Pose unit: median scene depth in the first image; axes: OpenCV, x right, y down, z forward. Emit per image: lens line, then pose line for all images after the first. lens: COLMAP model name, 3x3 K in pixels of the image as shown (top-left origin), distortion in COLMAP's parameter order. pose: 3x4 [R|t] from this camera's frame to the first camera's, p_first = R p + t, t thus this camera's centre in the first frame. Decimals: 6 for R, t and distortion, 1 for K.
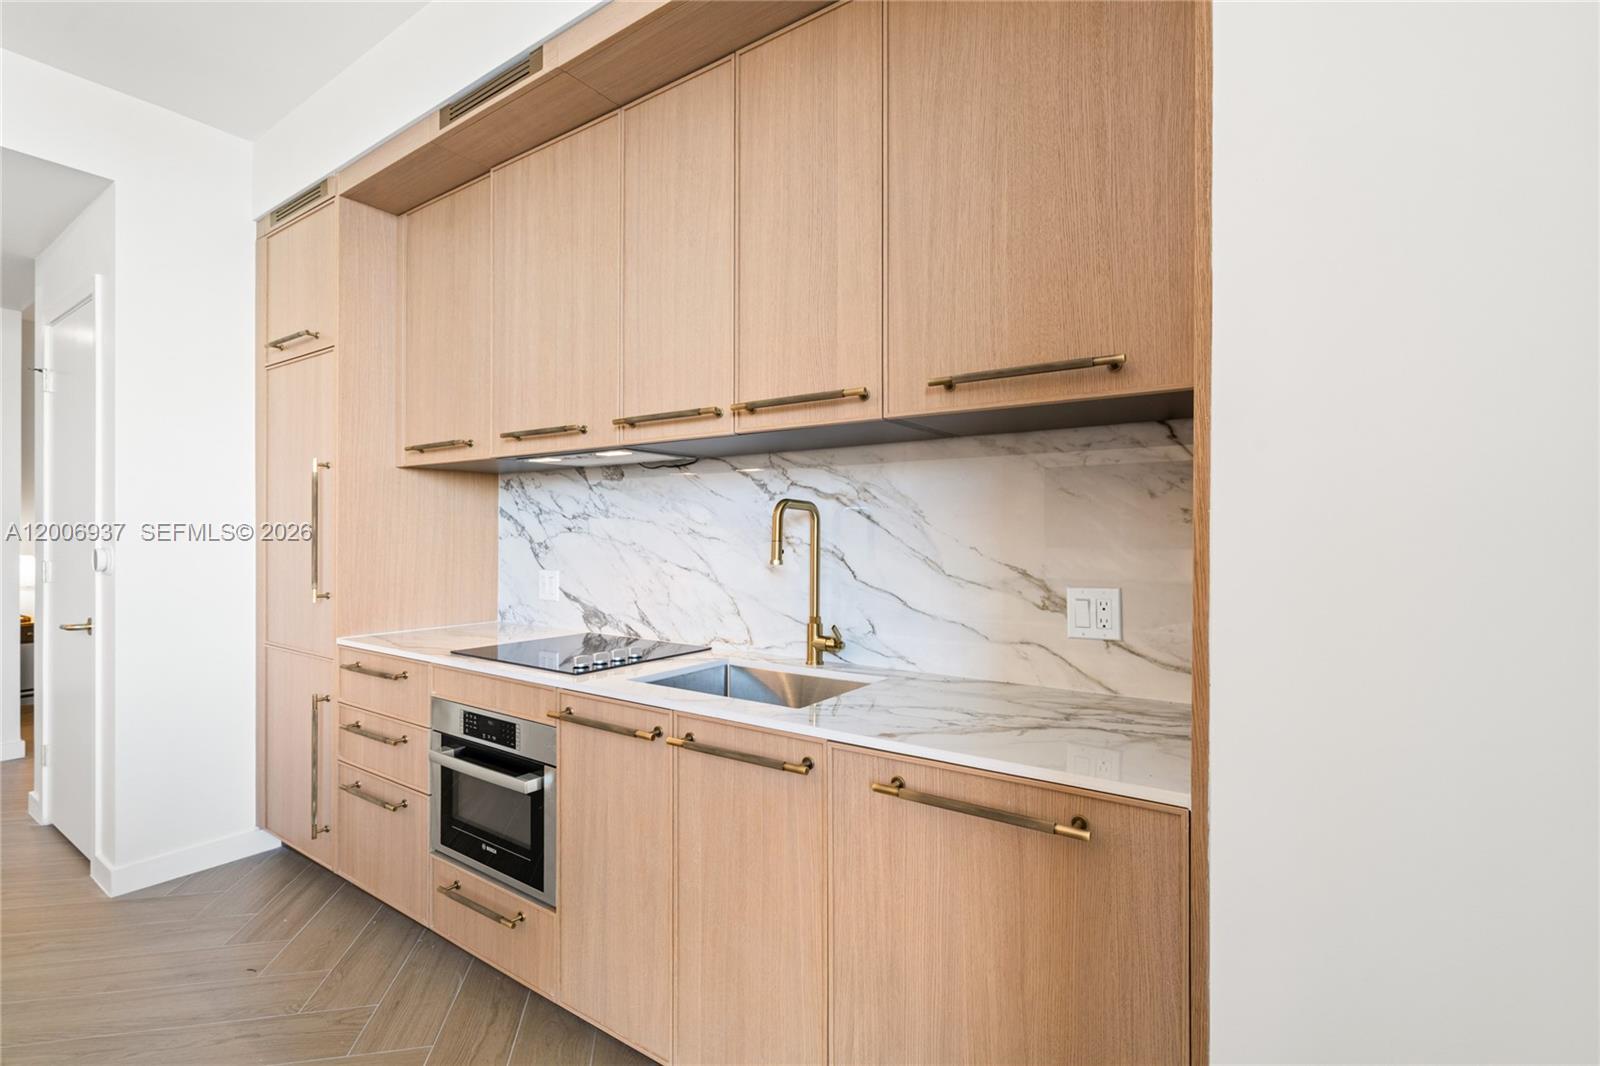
lens RADIAL K [[723.6, 0, 794.4], [0, 723.6, 533.2], [0, 0, 1]] dist [-0.006984, 0.003867]
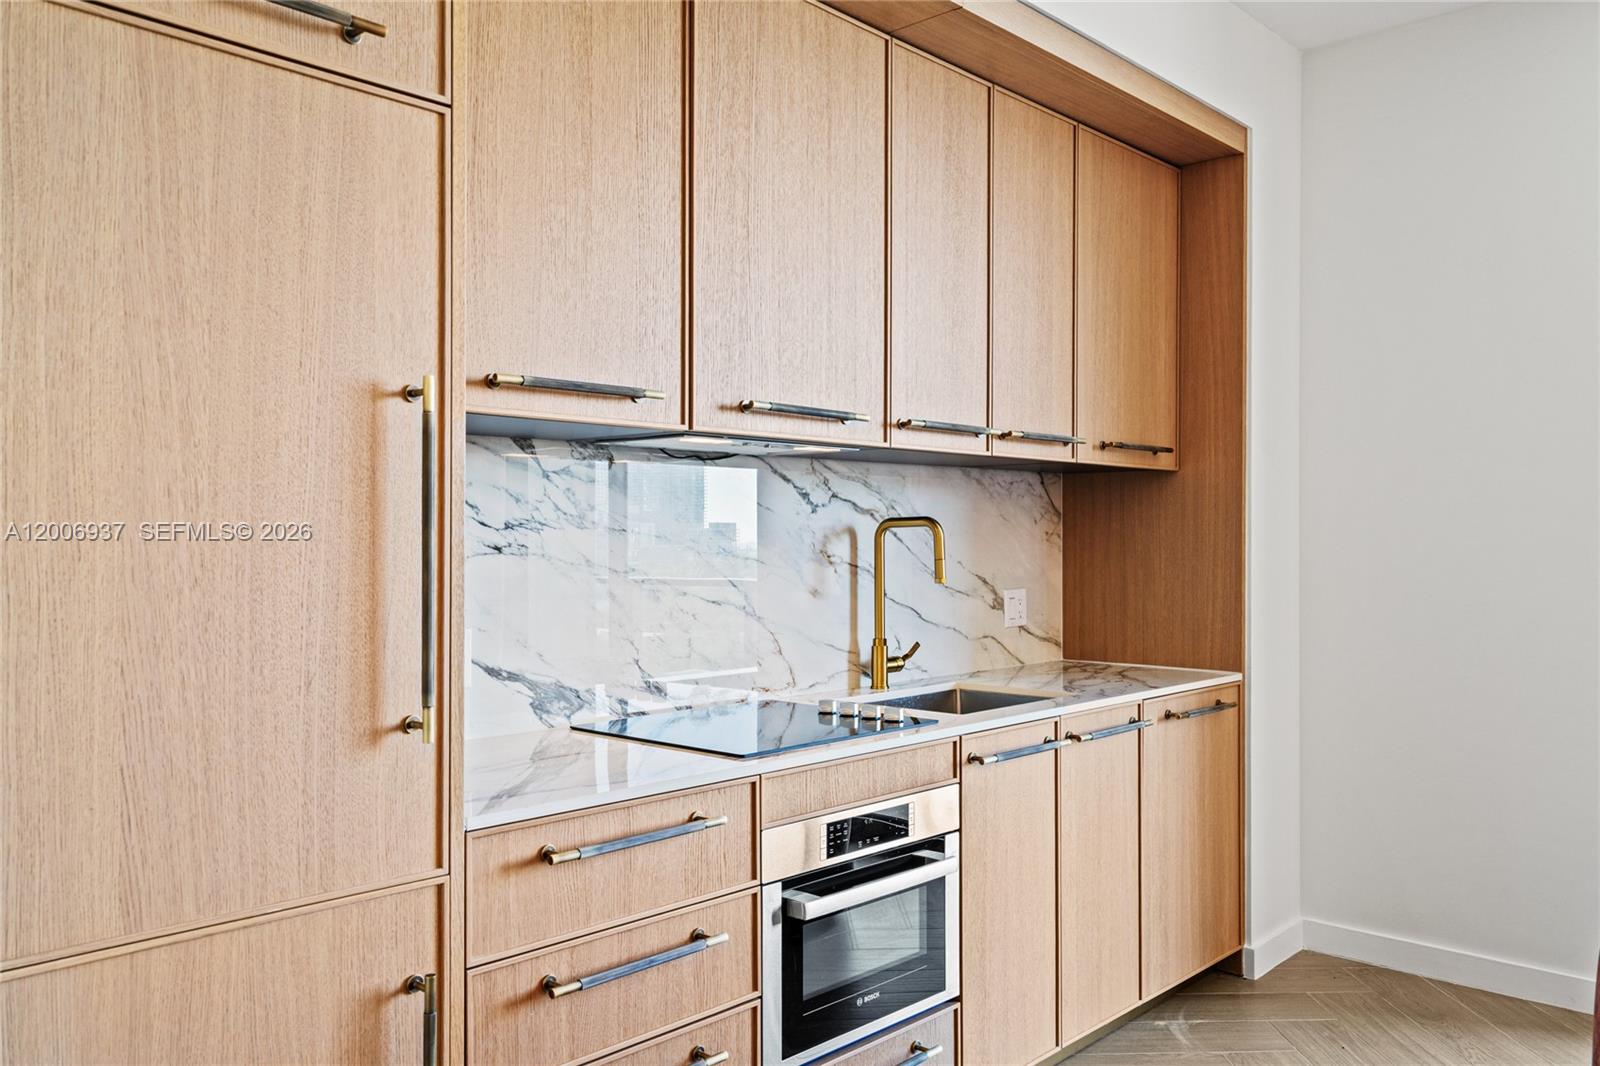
lens RADIAL K [[1267.4, 0, 802.4], [0, 1267.4, 543.7], [0, 0, 1]] dist [0.003962, 0.004105]
pose [[0.139476, -0.005776, 0.990209, -1.531583], [0.001288, 0.999983, 0.005651, -0.017840], [-0.990225, 0.000487, 0.139481, 0.813978]]
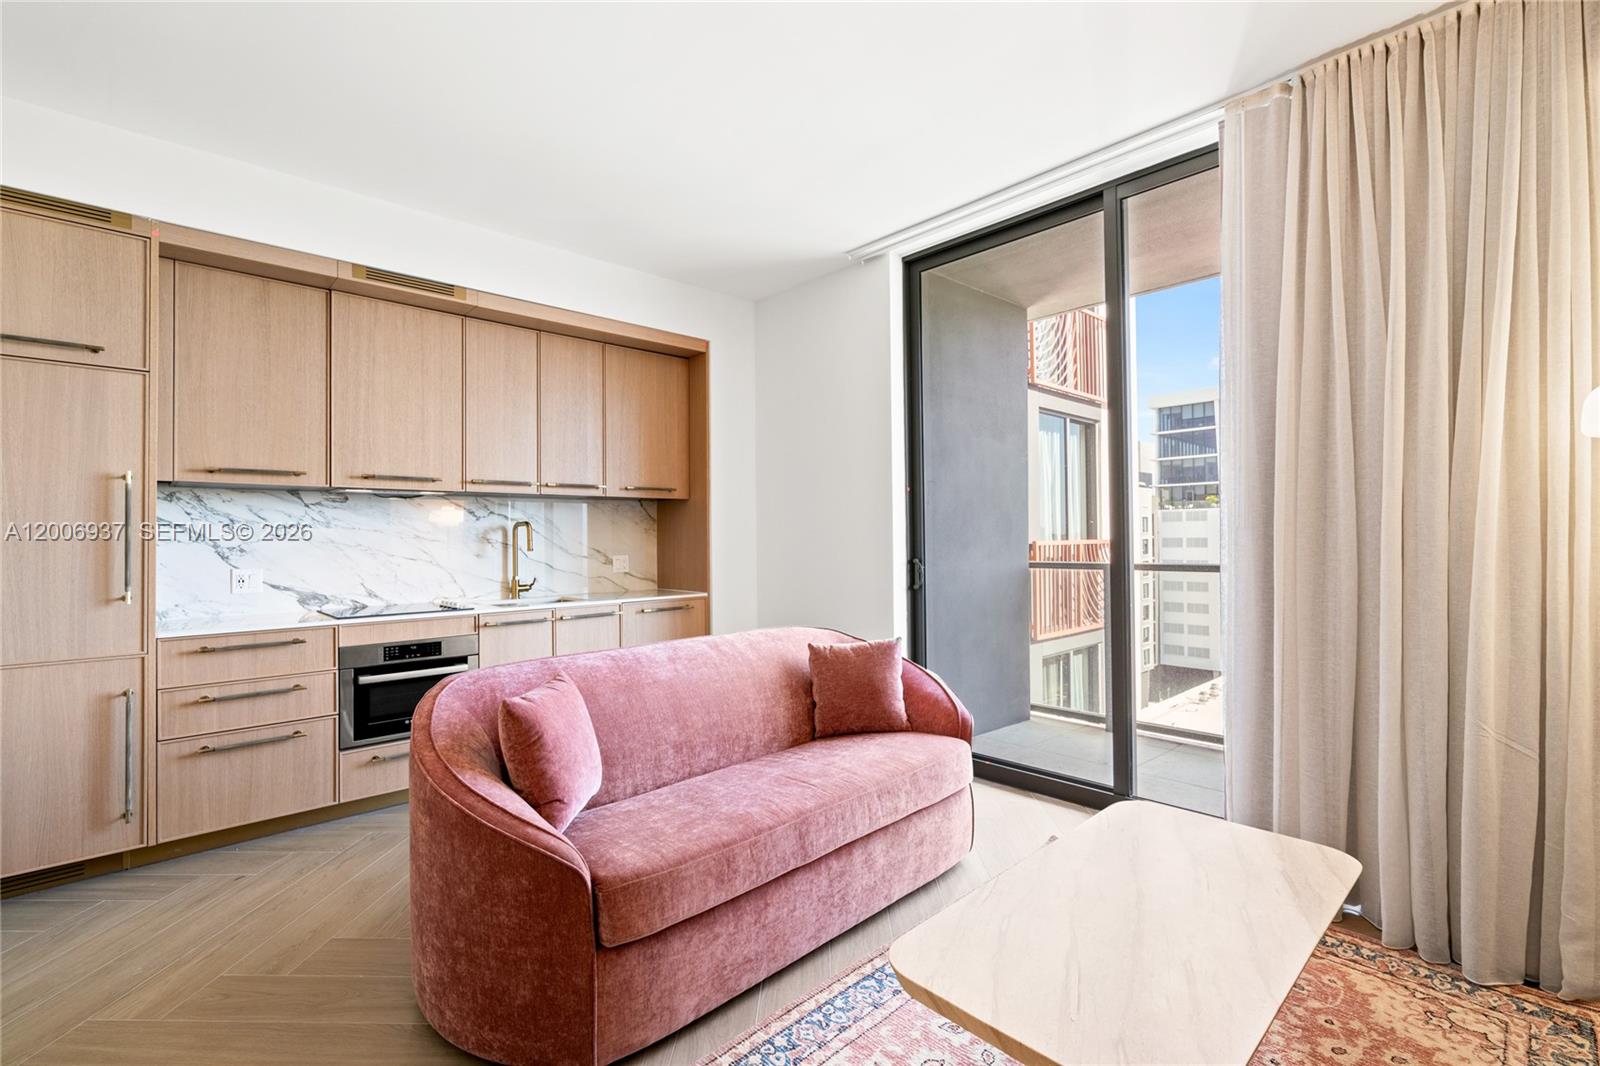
lens RADIAL K [[723.6, 0, 801.5], [0, 723.6, 529.2], [0, 0, 1]] dist [-0.006984, 0.003867]
pose [[0.210840, 0.008732, 0.977482, -1.751957], [0.011171, 0.999873, -0.011342, 0.009519], [-0.977457, 0.013311, 0.210716, -0.252308]]
